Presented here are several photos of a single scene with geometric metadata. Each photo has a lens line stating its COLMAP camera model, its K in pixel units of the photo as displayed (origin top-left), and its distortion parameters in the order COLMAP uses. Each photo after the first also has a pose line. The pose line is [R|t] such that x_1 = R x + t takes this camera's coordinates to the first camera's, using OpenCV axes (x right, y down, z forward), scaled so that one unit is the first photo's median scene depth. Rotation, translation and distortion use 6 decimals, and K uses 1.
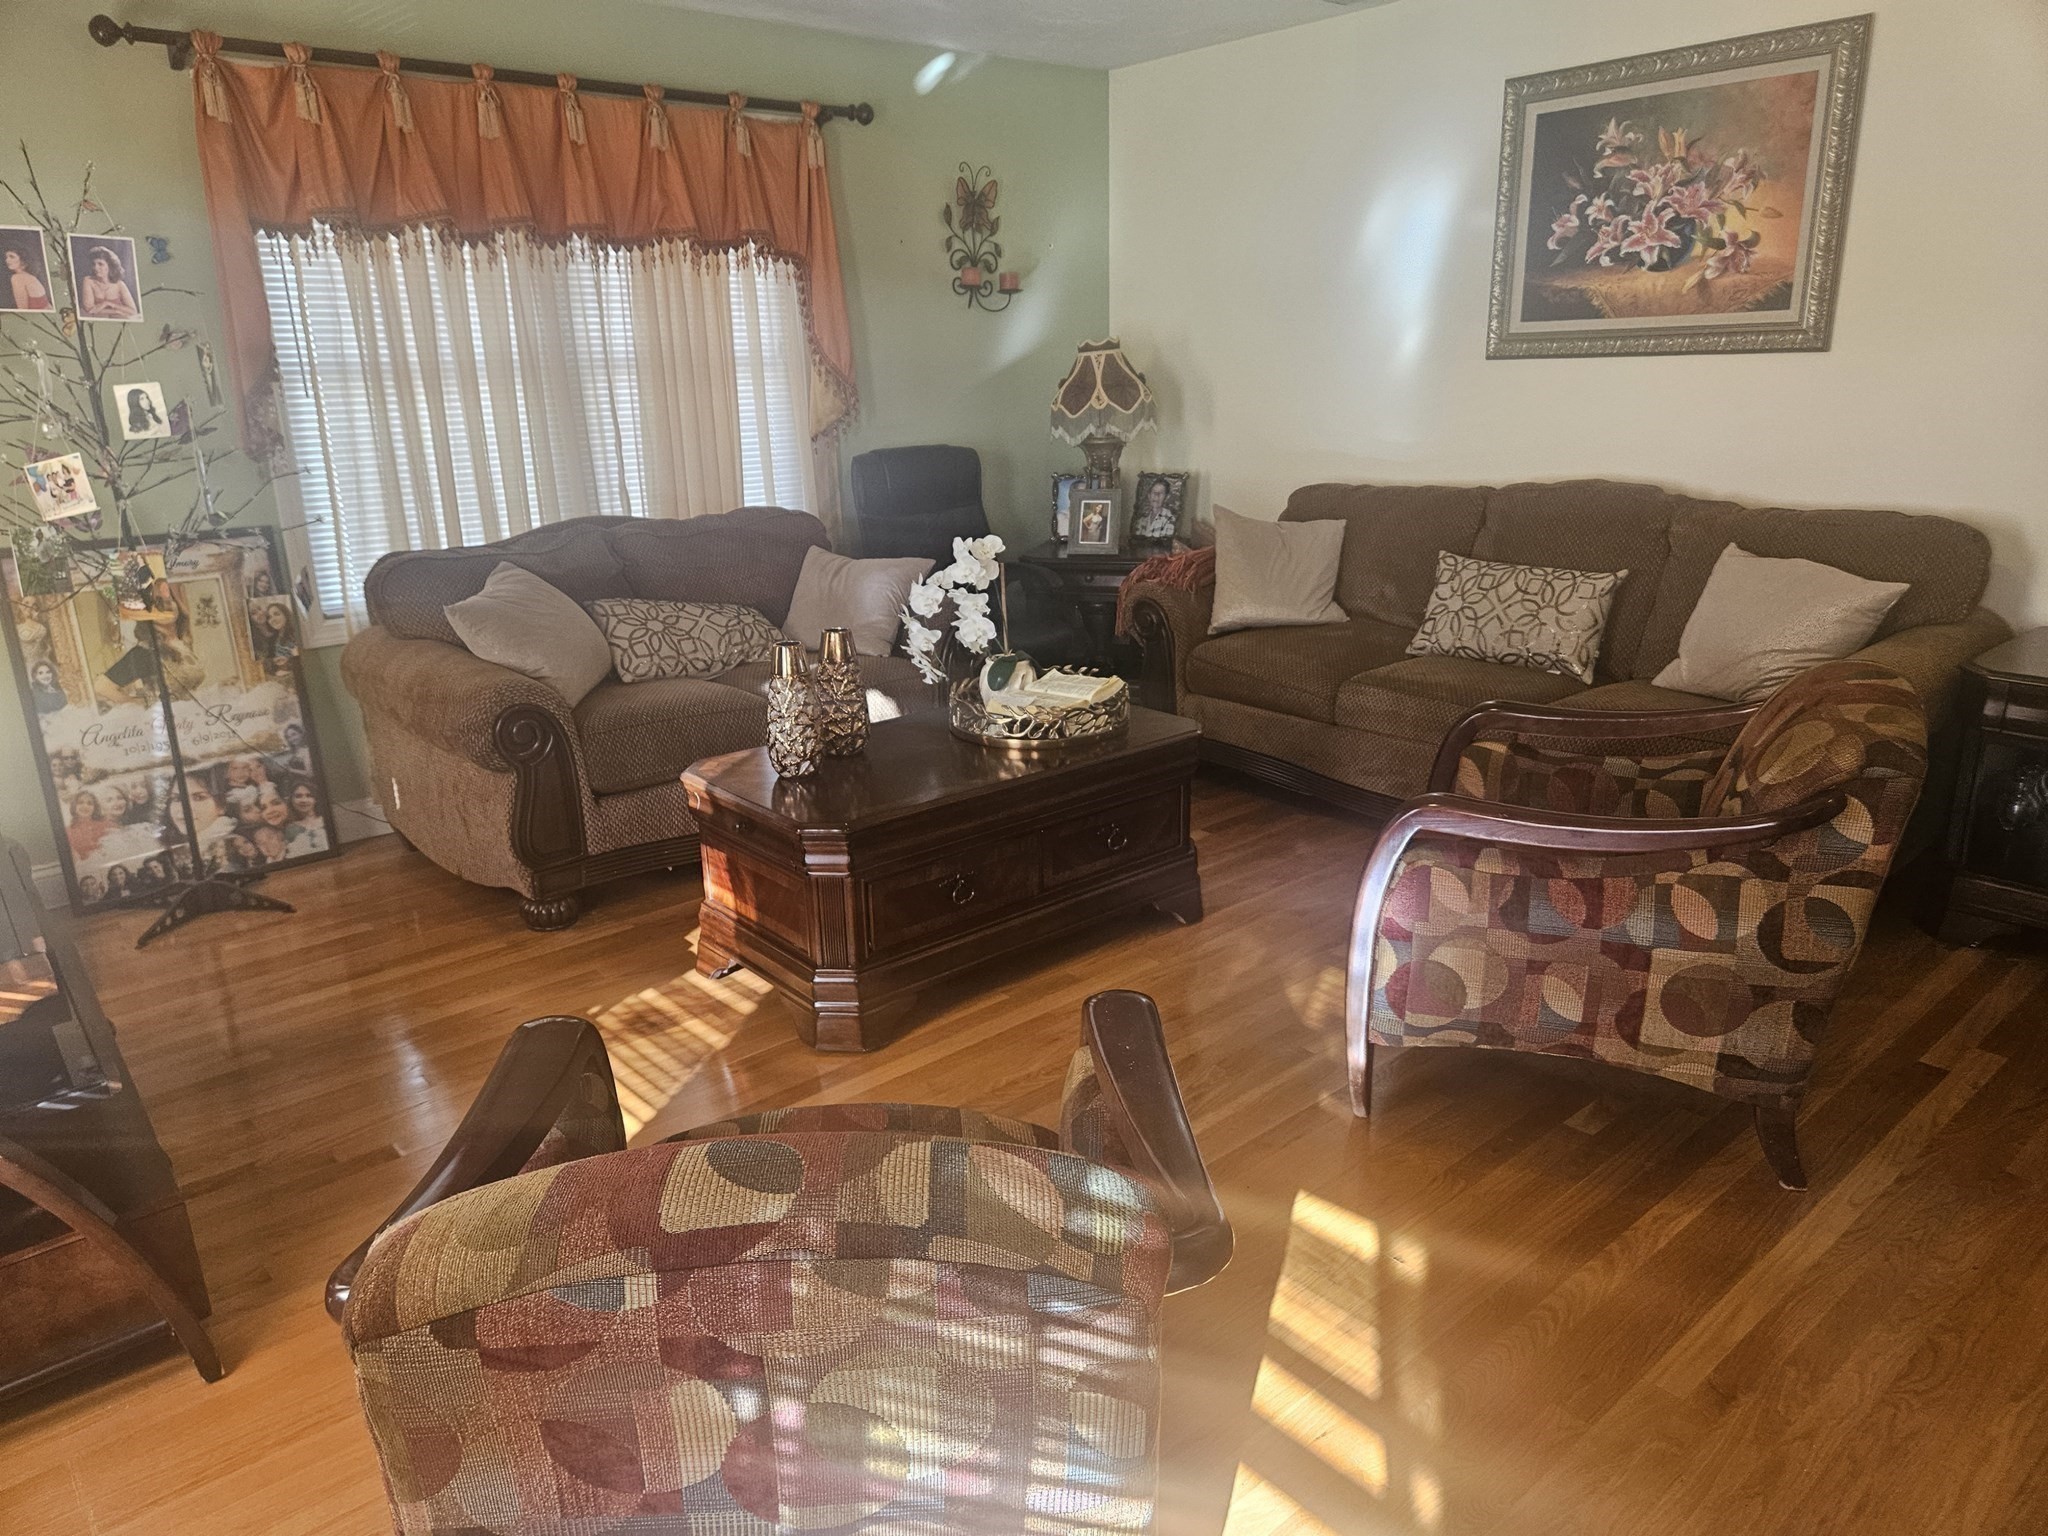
lens RADIAL K [[1394.7, 0, 1024.1], [0, 1394.7, 772.3], [0, 0, 1]] dist [0.085006, -0.073015]
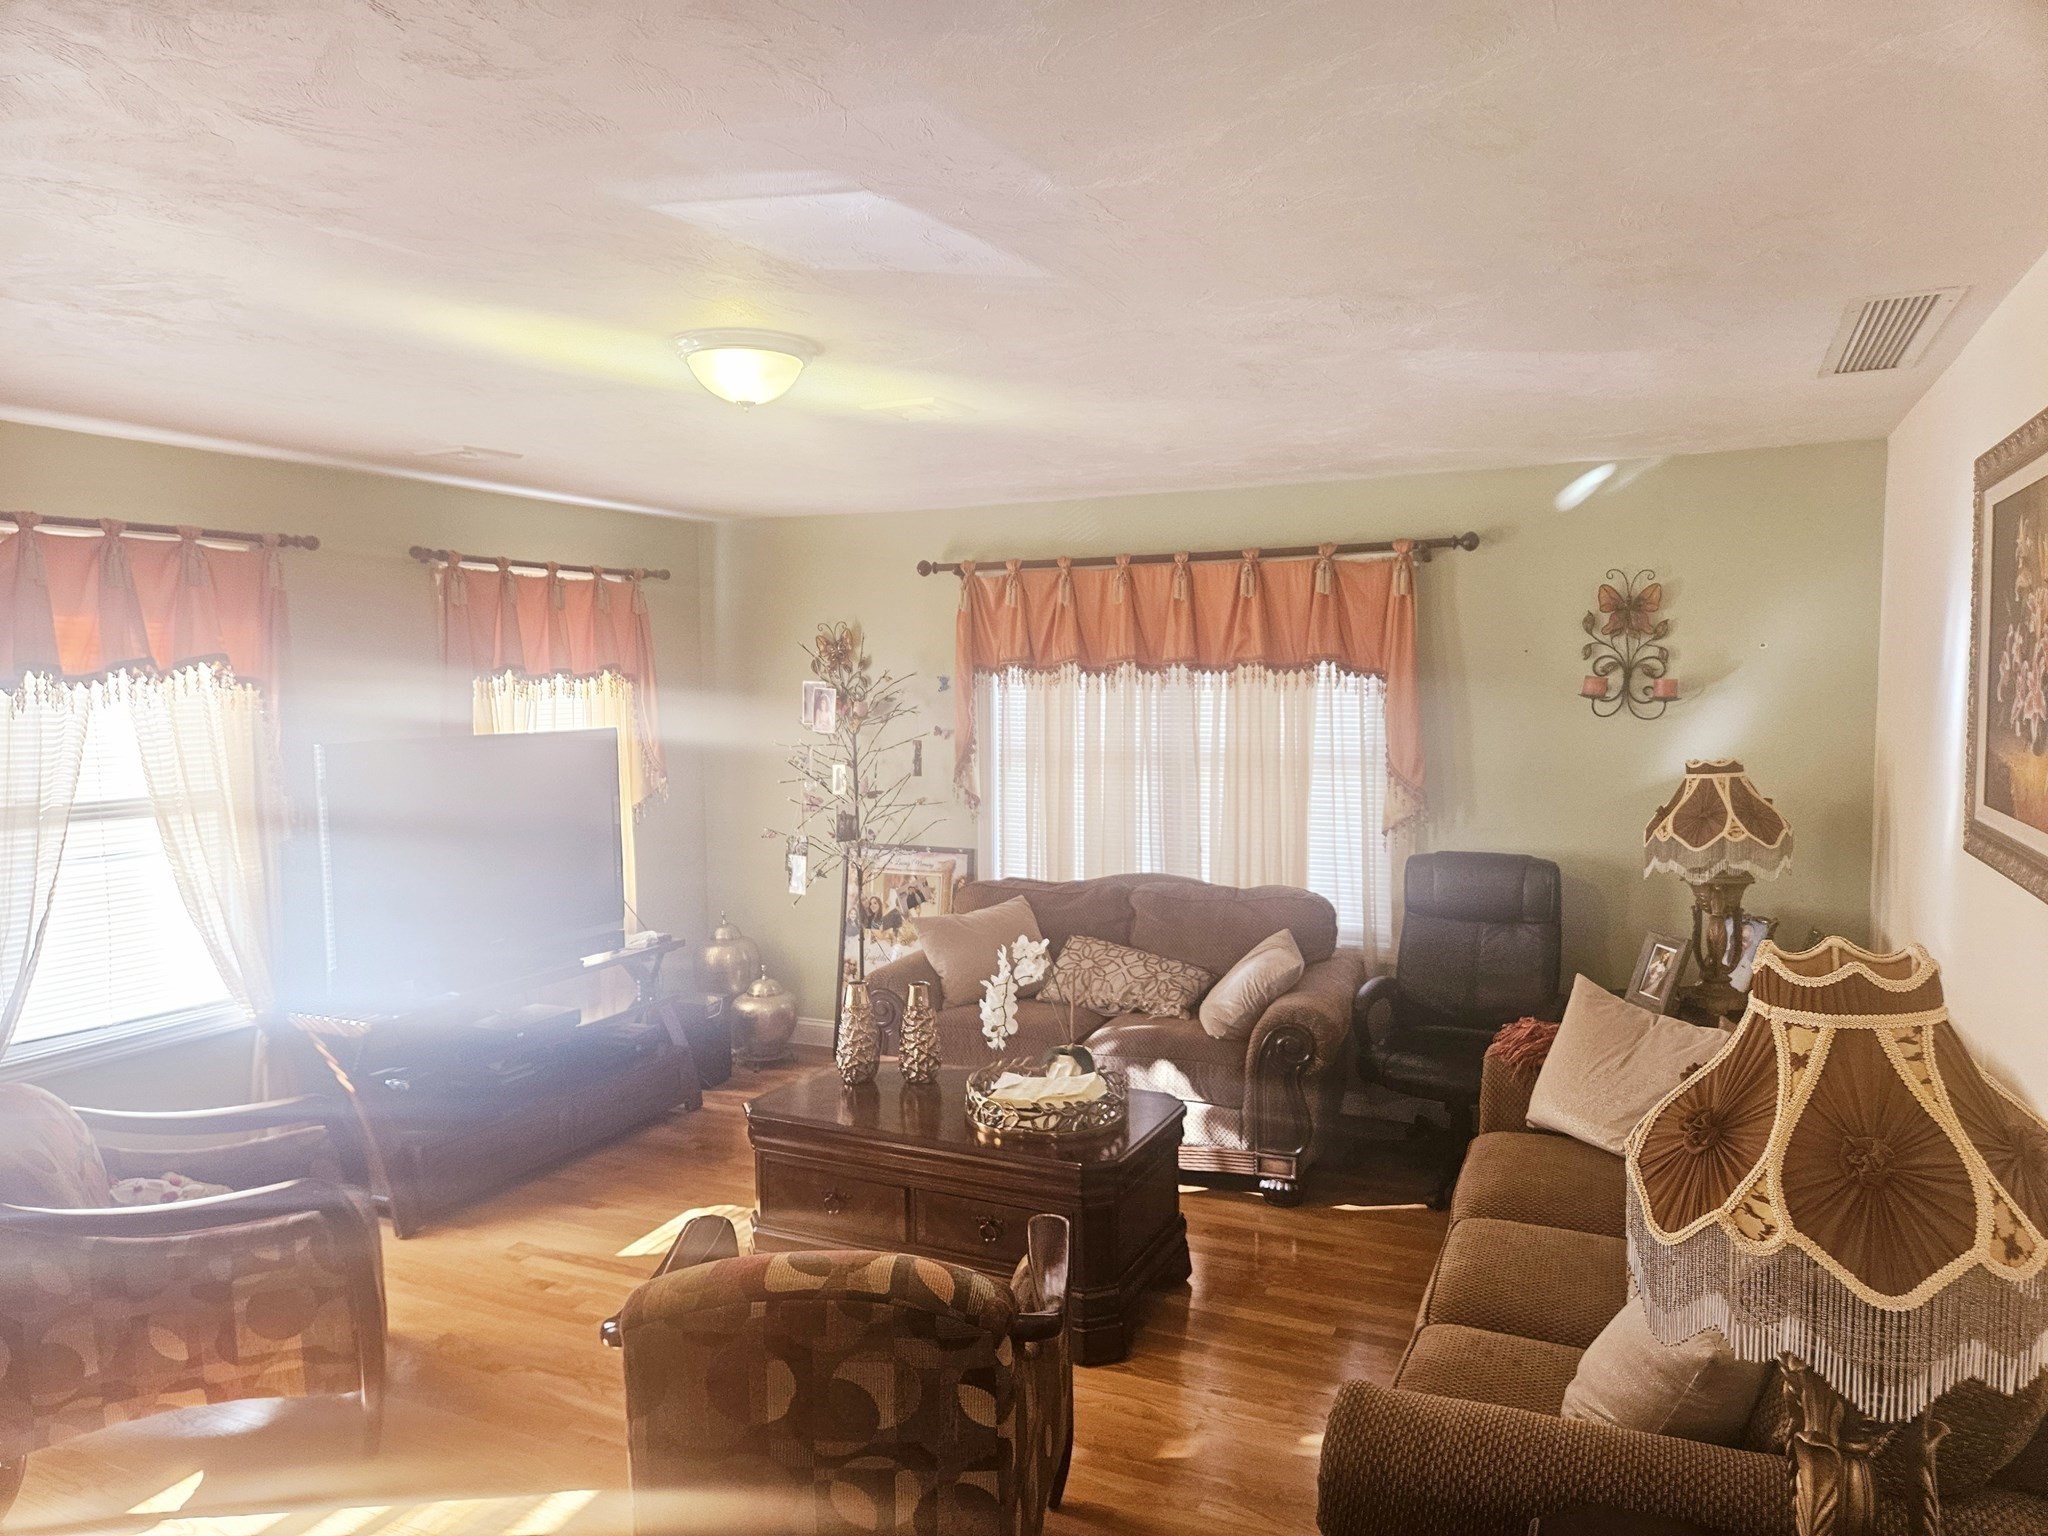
lens RADIAL K [[1388.5, 0, 1011.3], [0, 1388.5, 769.2], [0, 0, 1]] dist [0.087616, -0.074950]
pose [[0.395750, 0.083771, -0.914530, 0.851607], [-0.264728, 0.963966, -0.026259, -0.225735], [0.879375, 0.252494, 0.403666, 0.398907]]
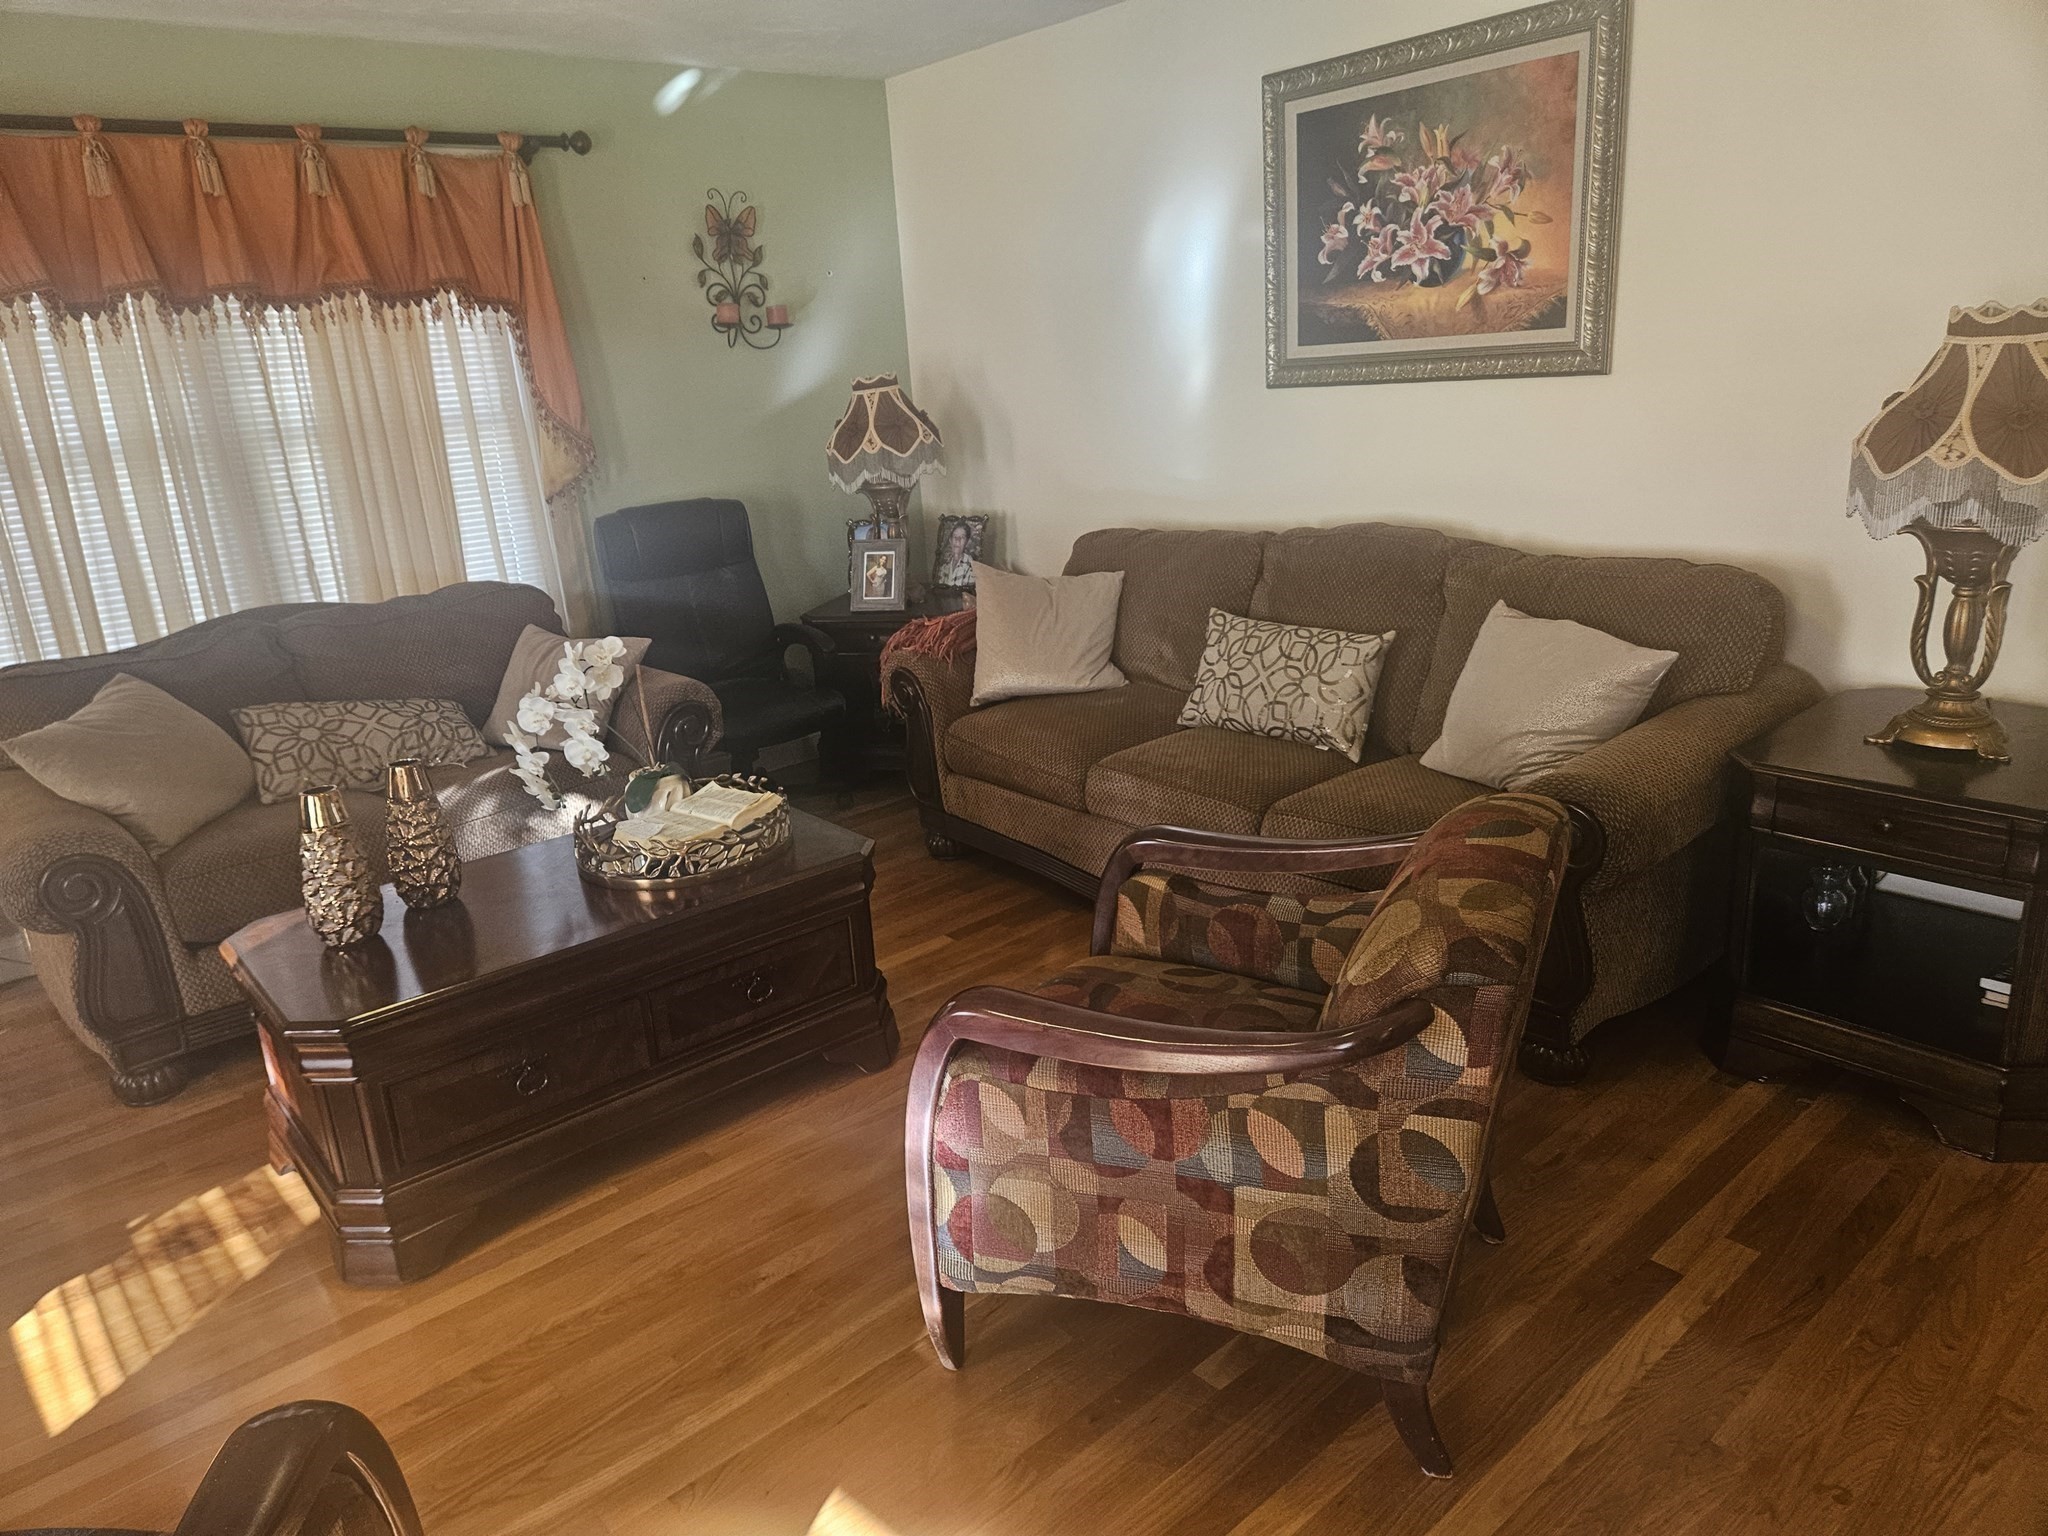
lens RADIAL K [[1388.5, 0, 1011.3], [0, 1388.5, 769.2], [0, 0, 1]] dist [0.087616, -0.074950]
pose [[0.998966, -0.039684, -0.022173, 0.200132], [0.039761, 0.999205, 0.003032, -0.068016], [0.022035, -0.003910, 0.999750, 0.121606]]
